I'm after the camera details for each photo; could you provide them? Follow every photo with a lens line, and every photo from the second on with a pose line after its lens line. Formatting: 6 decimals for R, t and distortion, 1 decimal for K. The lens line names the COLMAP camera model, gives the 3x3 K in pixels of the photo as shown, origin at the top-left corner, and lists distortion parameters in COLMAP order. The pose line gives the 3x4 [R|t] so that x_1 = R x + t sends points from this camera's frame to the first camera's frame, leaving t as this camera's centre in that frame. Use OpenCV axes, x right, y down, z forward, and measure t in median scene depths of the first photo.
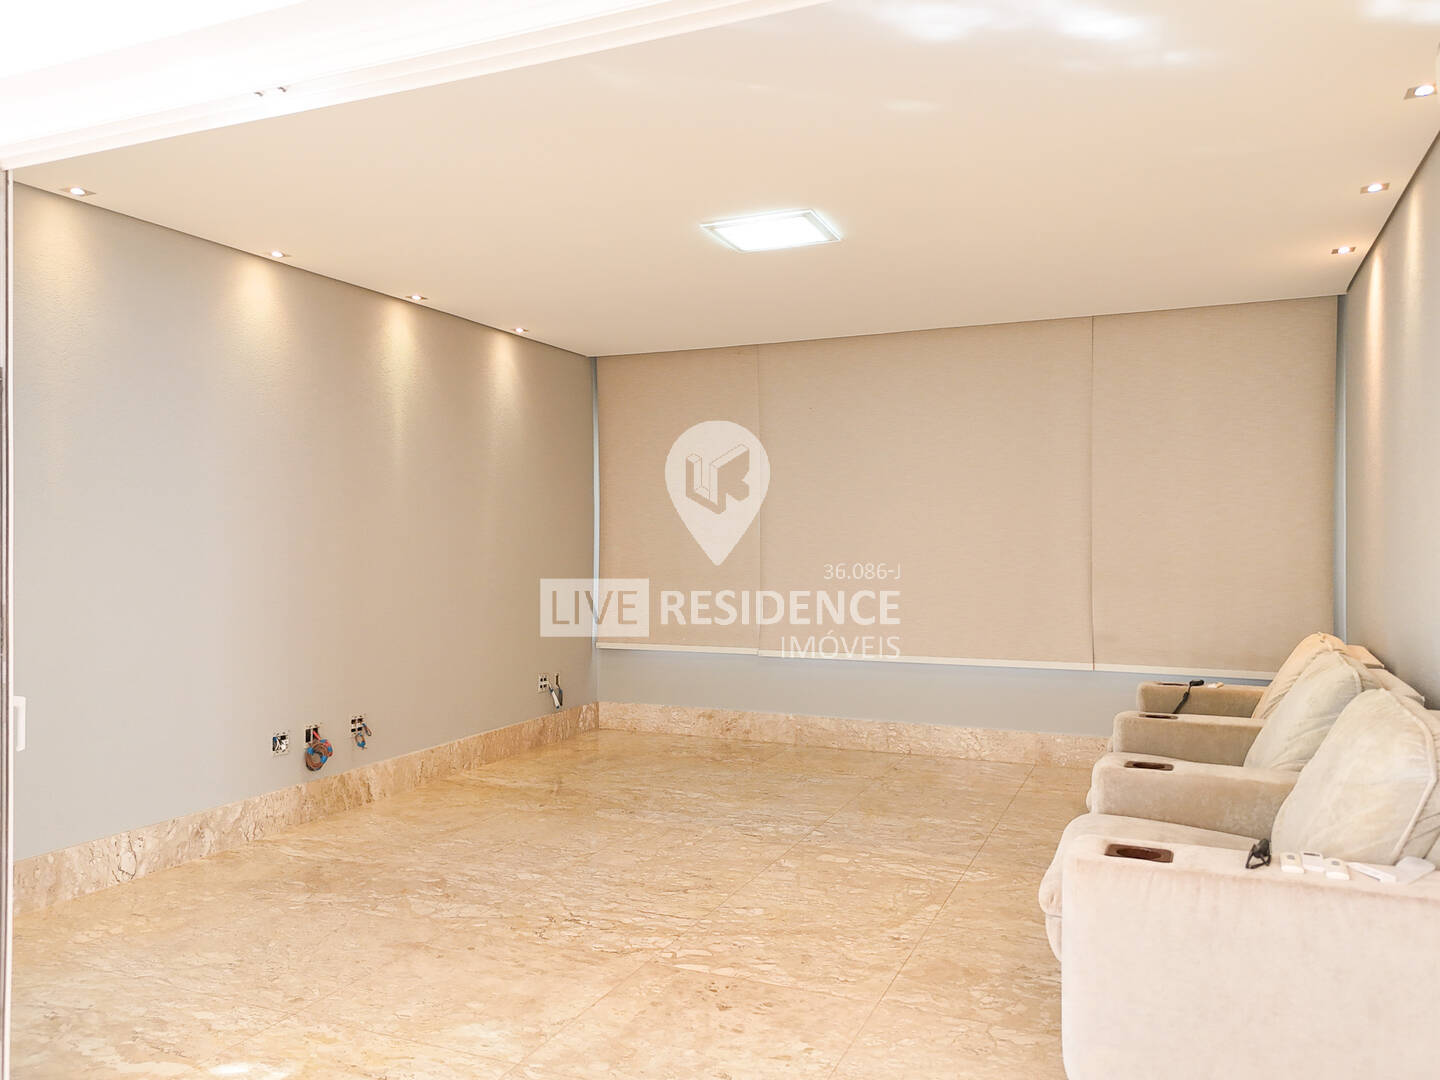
lens RADIAL K [[1124.3, 0, 720.0], [0, 1124.3, 540.0], [0, 0, 1]] dist [0.031893, -0.001254]
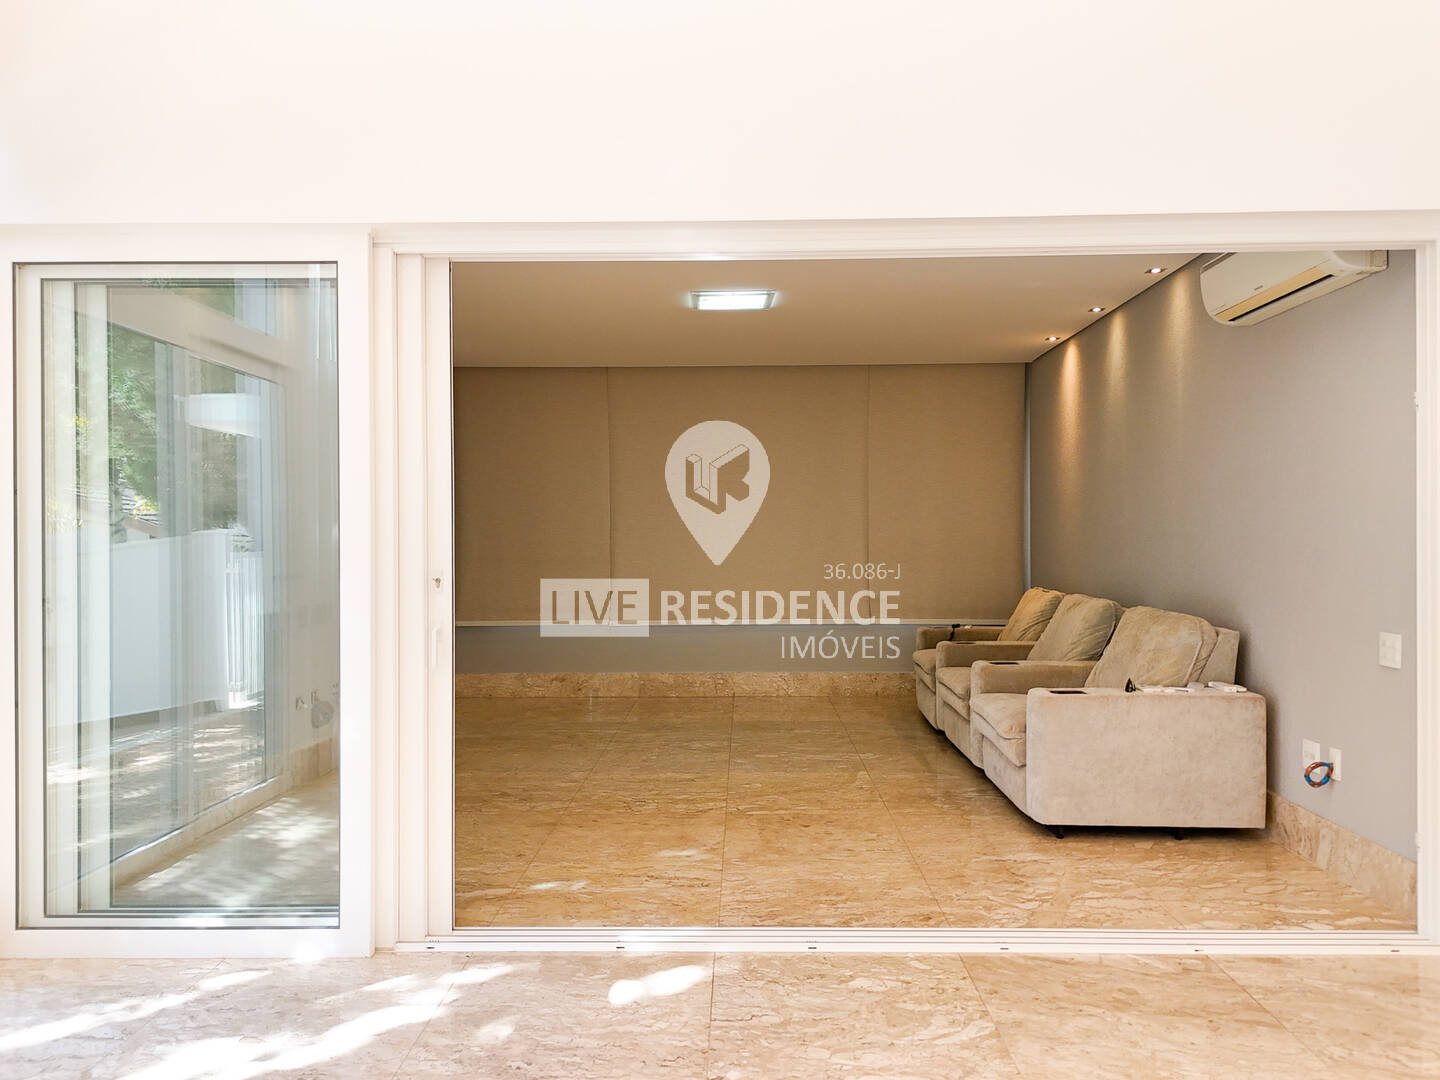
lens RADIAL K [[1124.3, 0, 720.0], [0, 1124.3, 540.0], [0, 0, 1]] dist [0.031893, -0.001254]
pose [[0.925768, -0.008003, 0.378007, -0.590882], [0.008680, 0.999962, -0.000086, 0.020225], [-0.377992, 0.003360, 0.925803, -0.327501]]
